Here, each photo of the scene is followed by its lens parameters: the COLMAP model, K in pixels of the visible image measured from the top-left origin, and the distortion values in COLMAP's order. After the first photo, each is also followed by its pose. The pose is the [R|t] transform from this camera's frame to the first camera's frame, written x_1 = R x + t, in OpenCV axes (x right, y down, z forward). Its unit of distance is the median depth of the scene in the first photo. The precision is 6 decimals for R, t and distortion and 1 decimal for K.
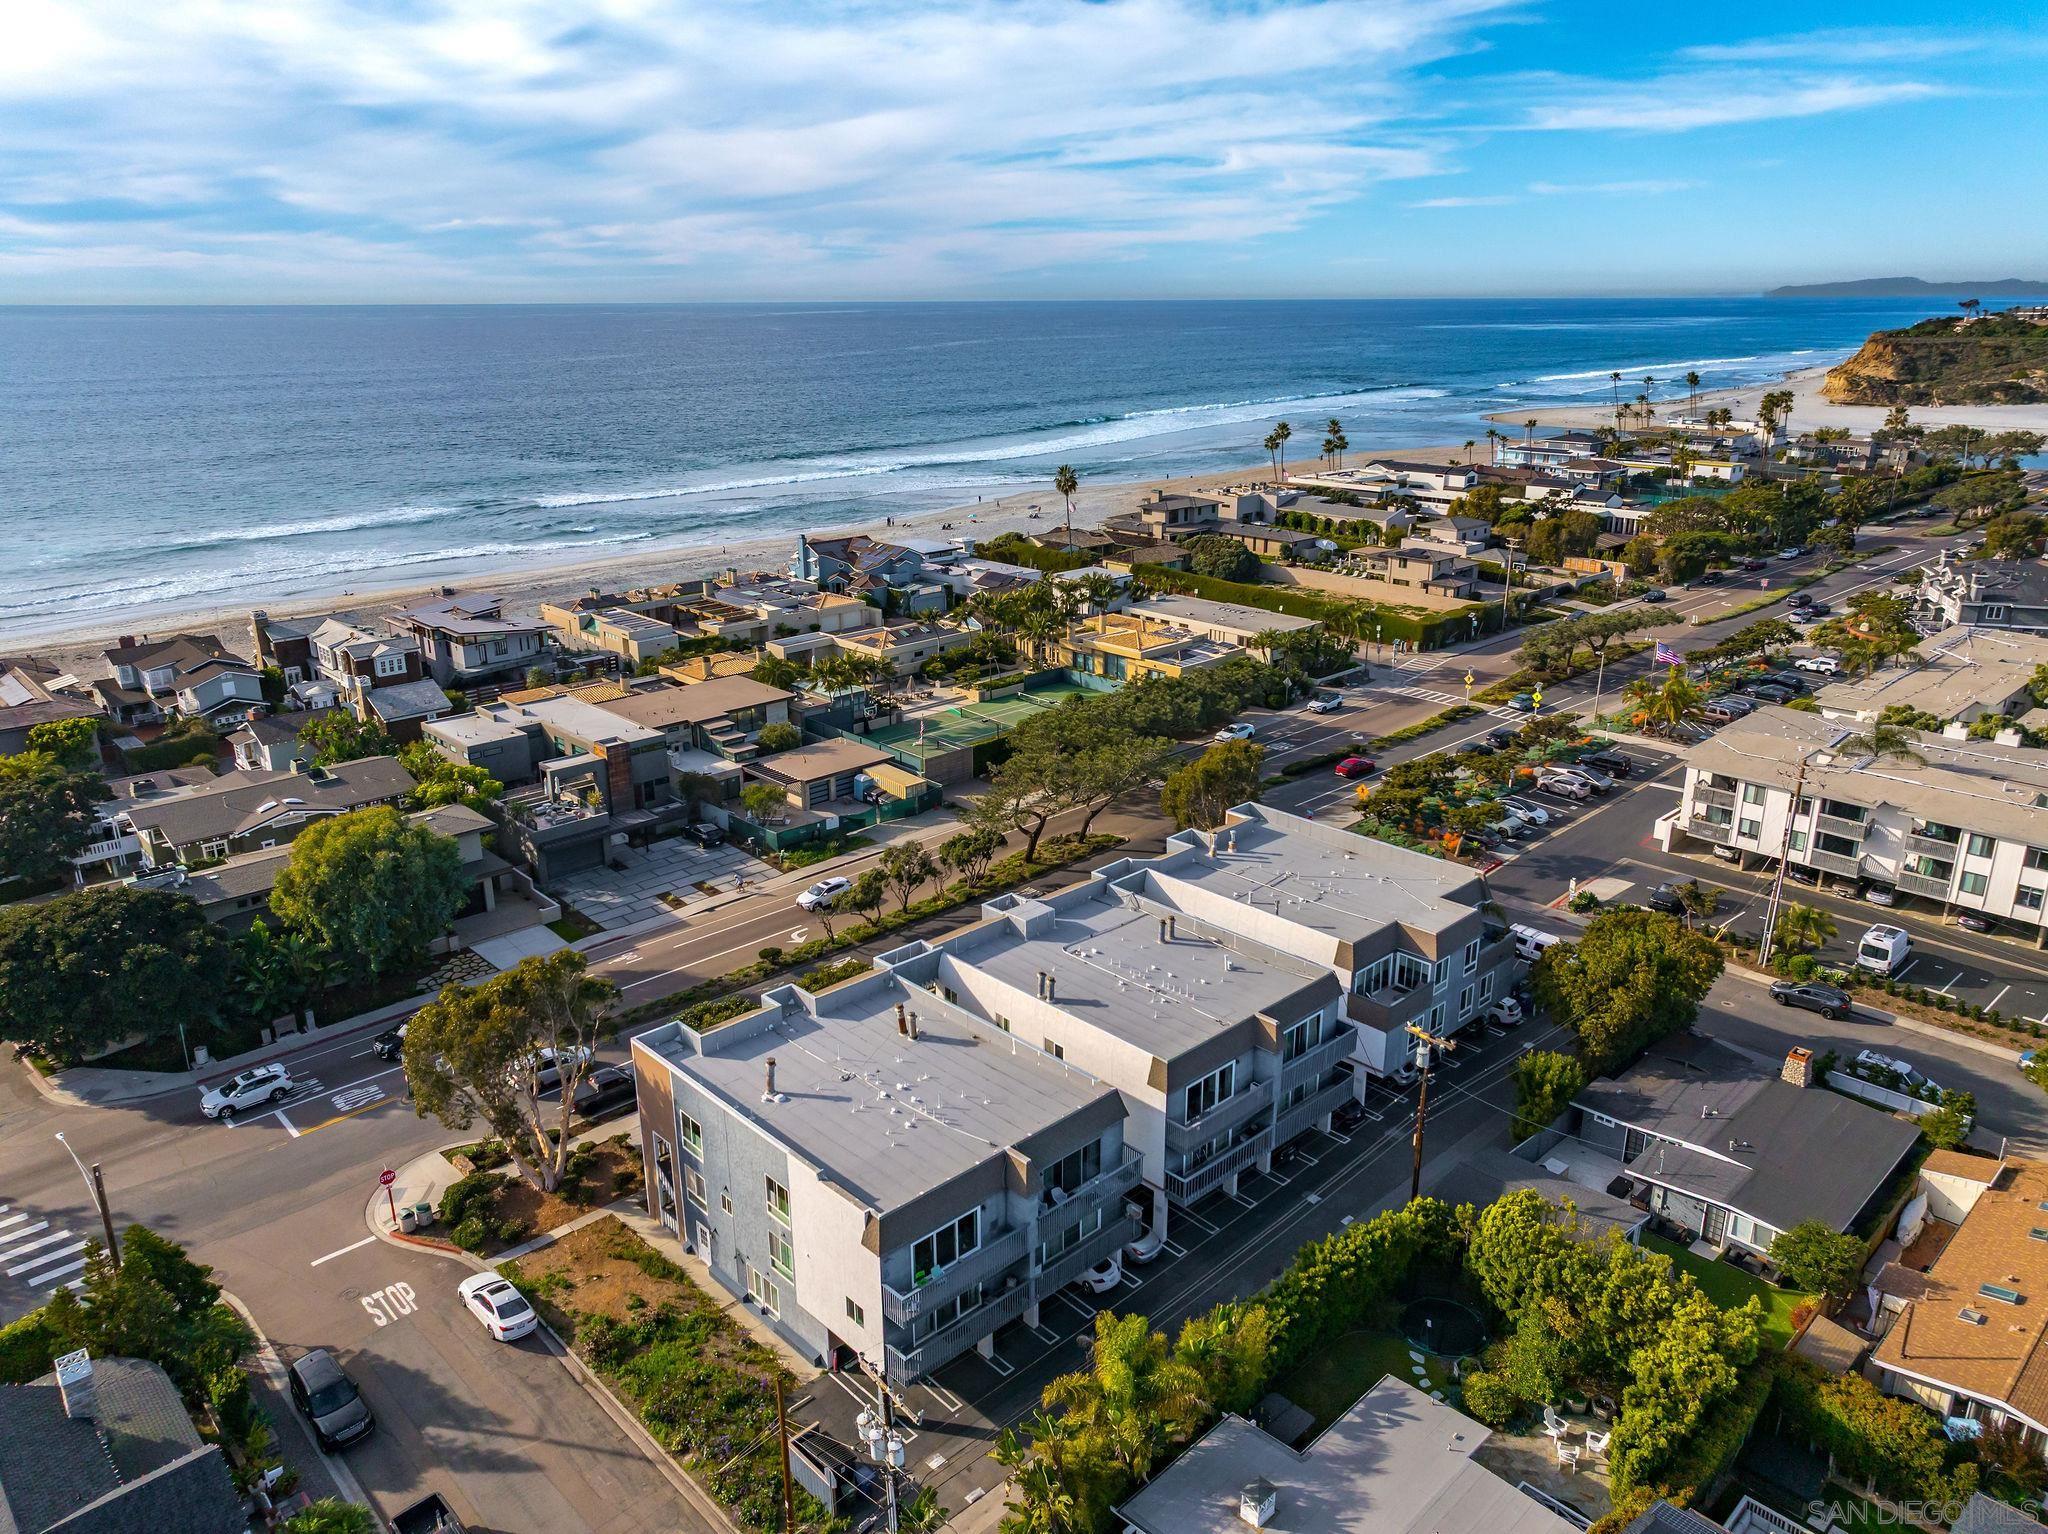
lens RADIAL K [[1416.9, 0, 1022.4], [0, 1416.9, 765.4], [0, 0, 1]] dist [-0.003718, 0.013719]
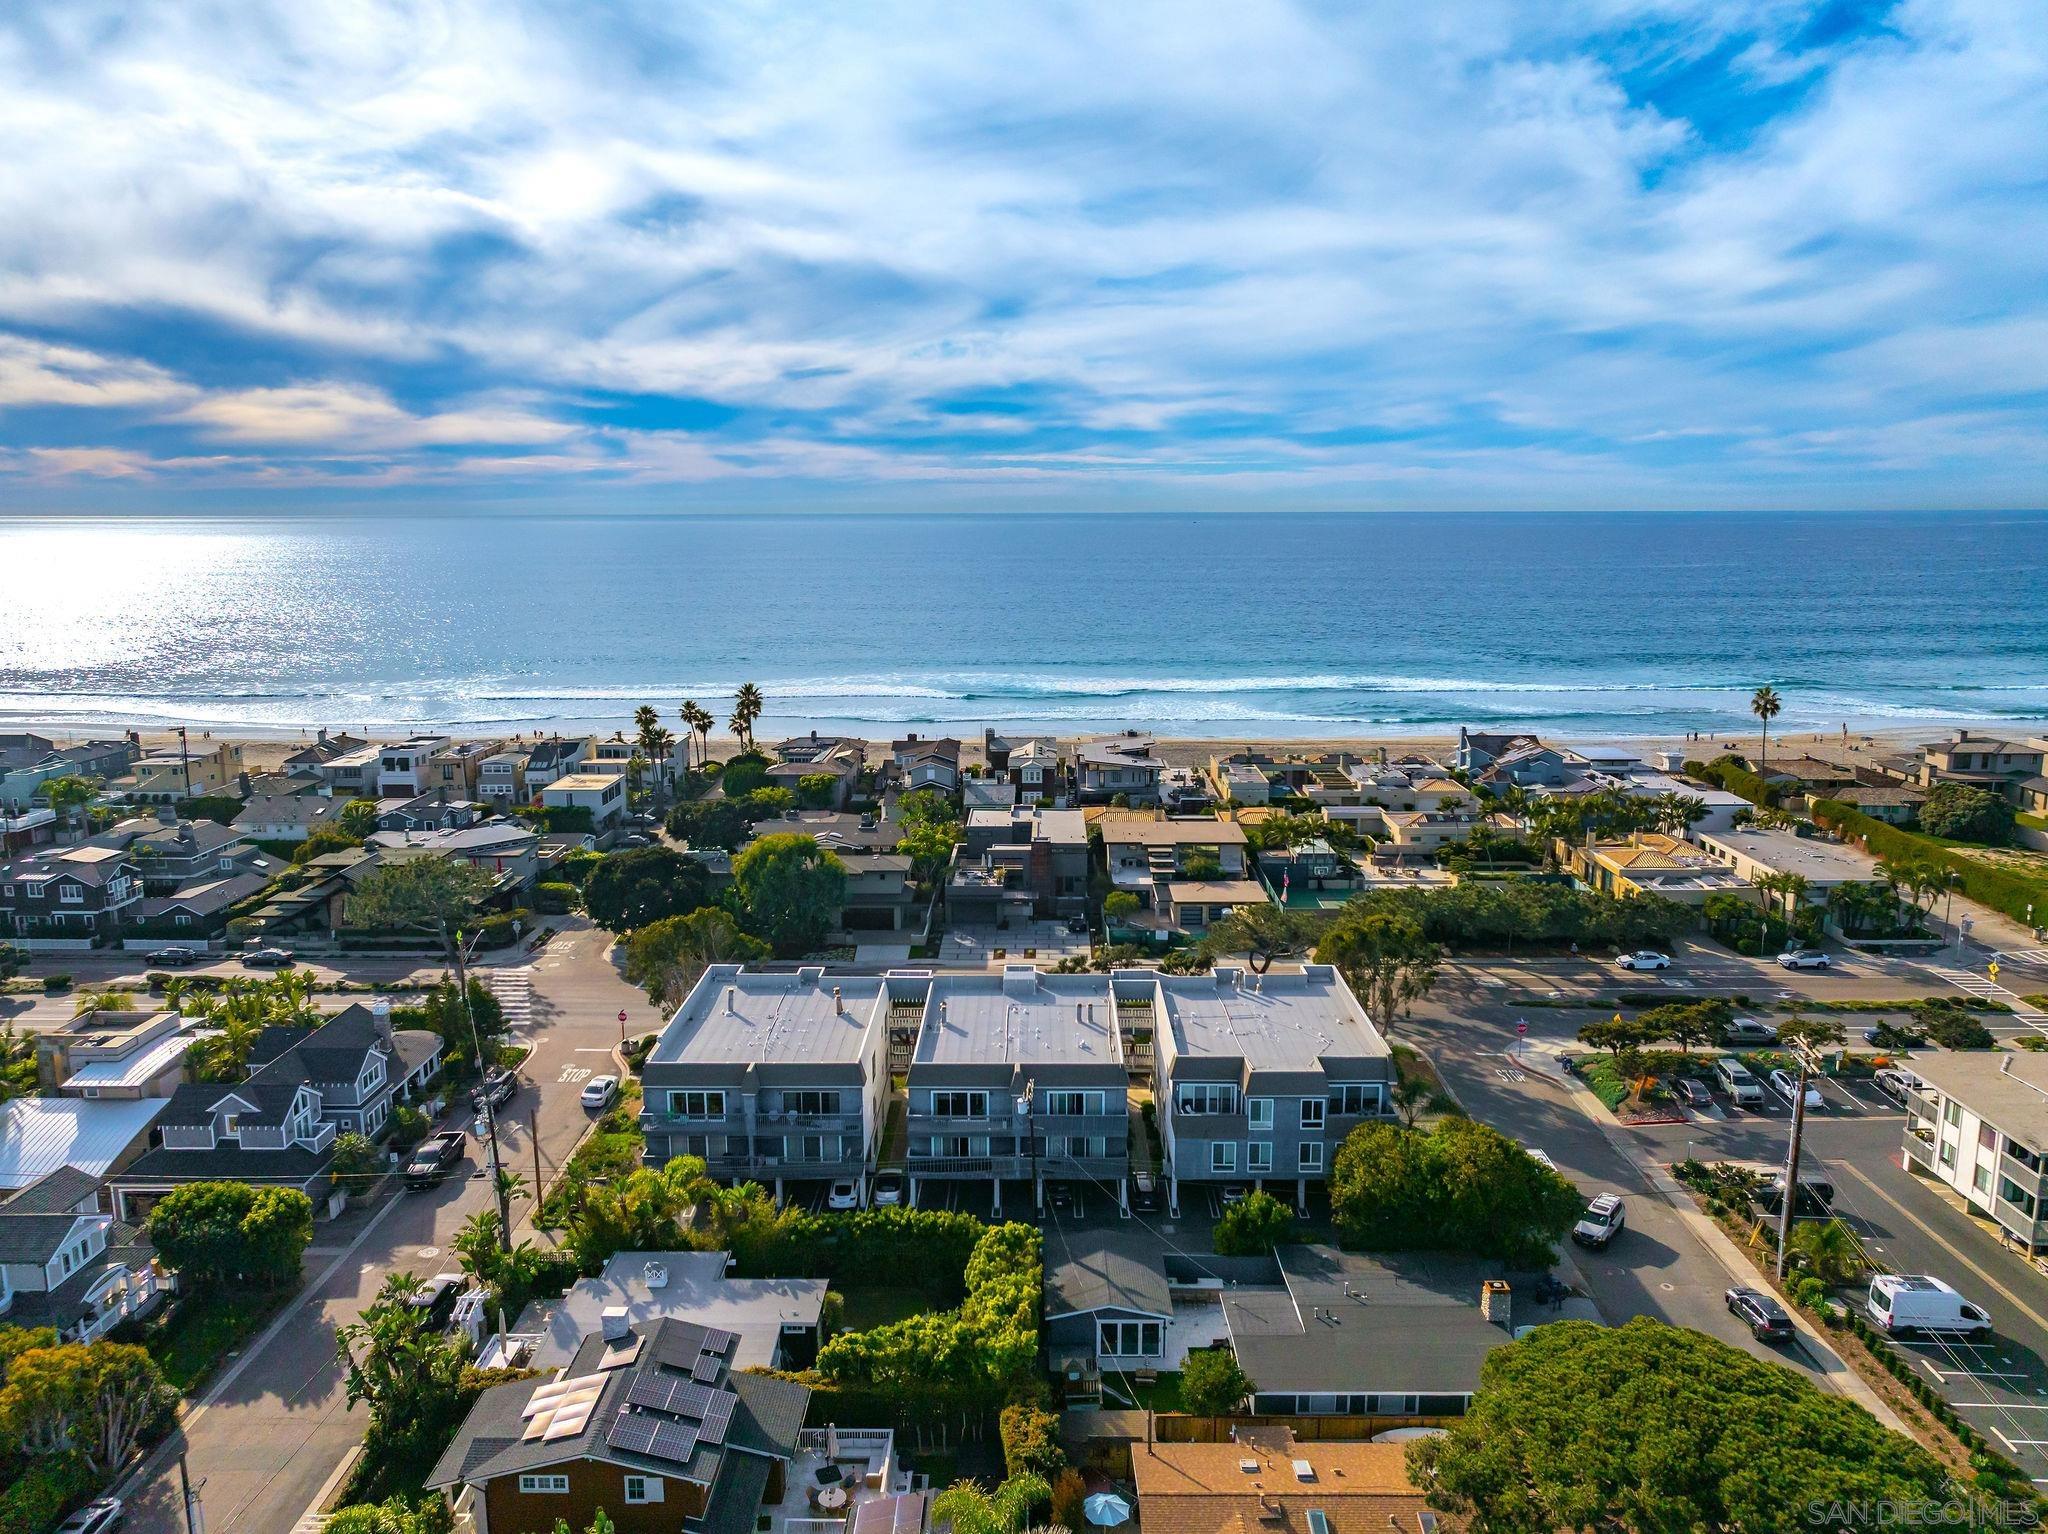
lens RADIAL K [[1416.9, 0, 1023.4], [0, 1416.9, 772.3], [0, 0, 1]] dist [-0.003718, 0.013719]
pose [[0.716840, 0.129860, -0.685038, 0.110374], [-0.219145, 0.974674, -0.044553, -0.002813], [0.661903, 0.182060, 0.727144, 0.002708]]
